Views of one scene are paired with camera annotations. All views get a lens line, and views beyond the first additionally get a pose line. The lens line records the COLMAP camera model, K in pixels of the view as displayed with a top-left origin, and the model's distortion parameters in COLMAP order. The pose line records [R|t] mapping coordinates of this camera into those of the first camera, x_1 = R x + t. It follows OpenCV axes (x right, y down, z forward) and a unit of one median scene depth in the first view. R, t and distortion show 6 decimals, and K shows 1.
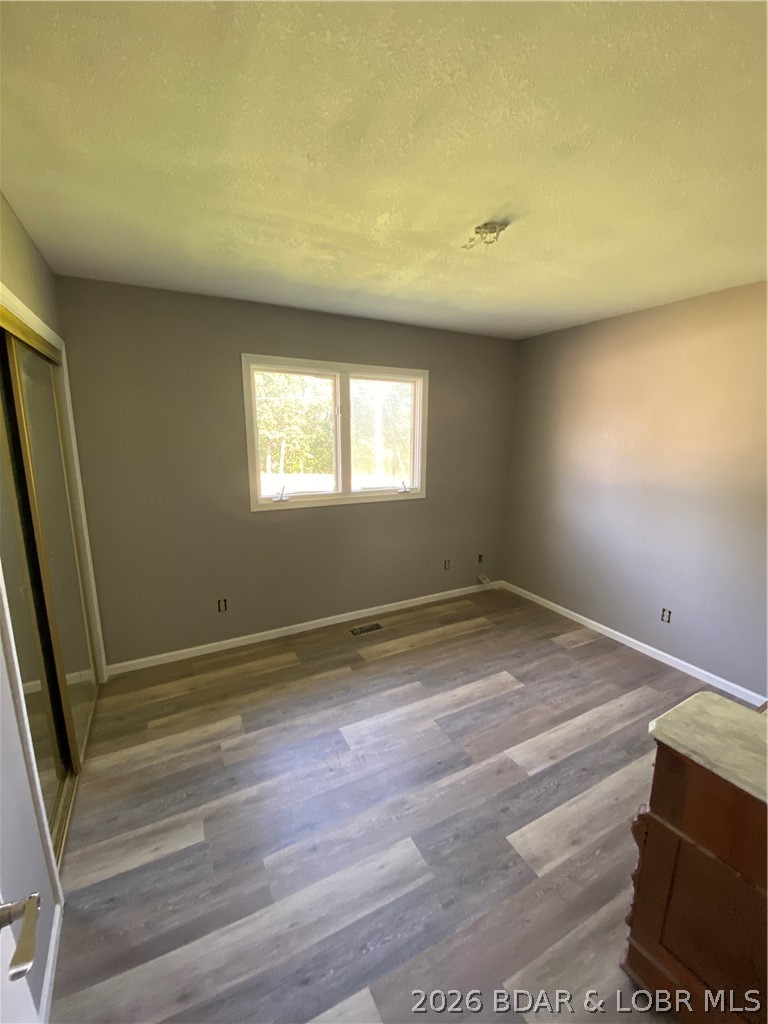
lens RADIAL K [[415.3, 0, 385.3], [0, 415.3, 508.4], [0, 0, 1]] dist [0.027181, -0.023883]
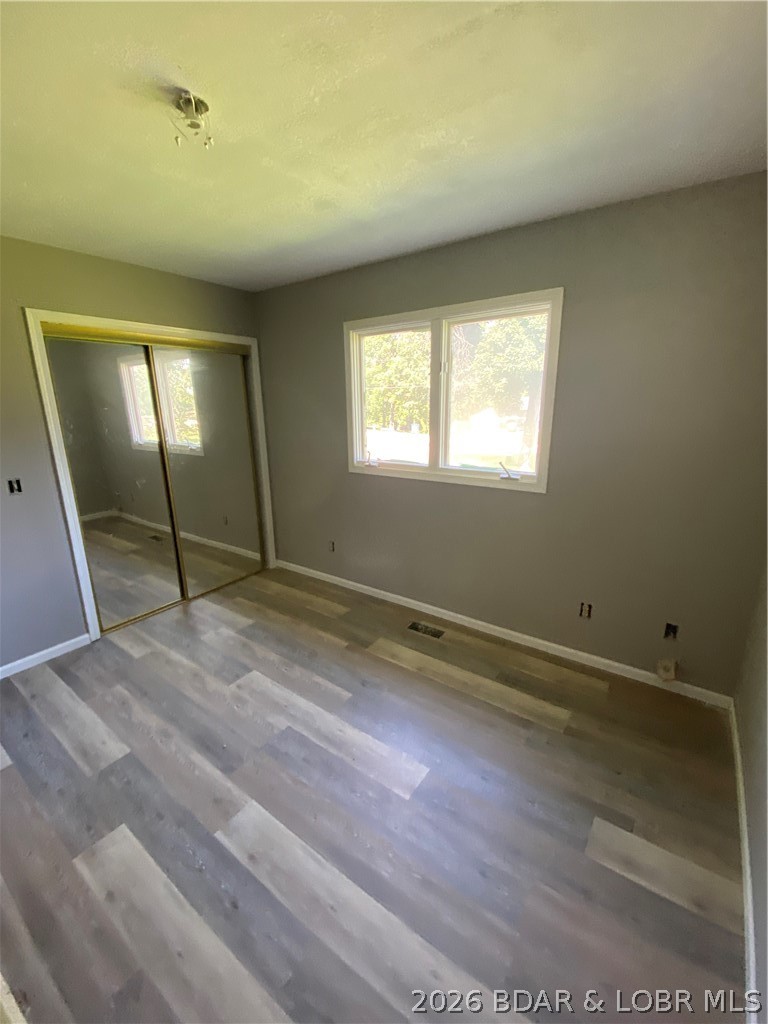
lens RADIAL K [[415.3, 0, 385.3], [0, 415.3, 508.4], [0, 0, 1]] dist [0.027181, -0.023883]
pose [[0.446624, 0.209276, -0.869903, 0.809647], [-0.152206, 0.975860, 0.156622, -0.096595], [0.881681, 0.062454, 0.467695, 0.685453]]
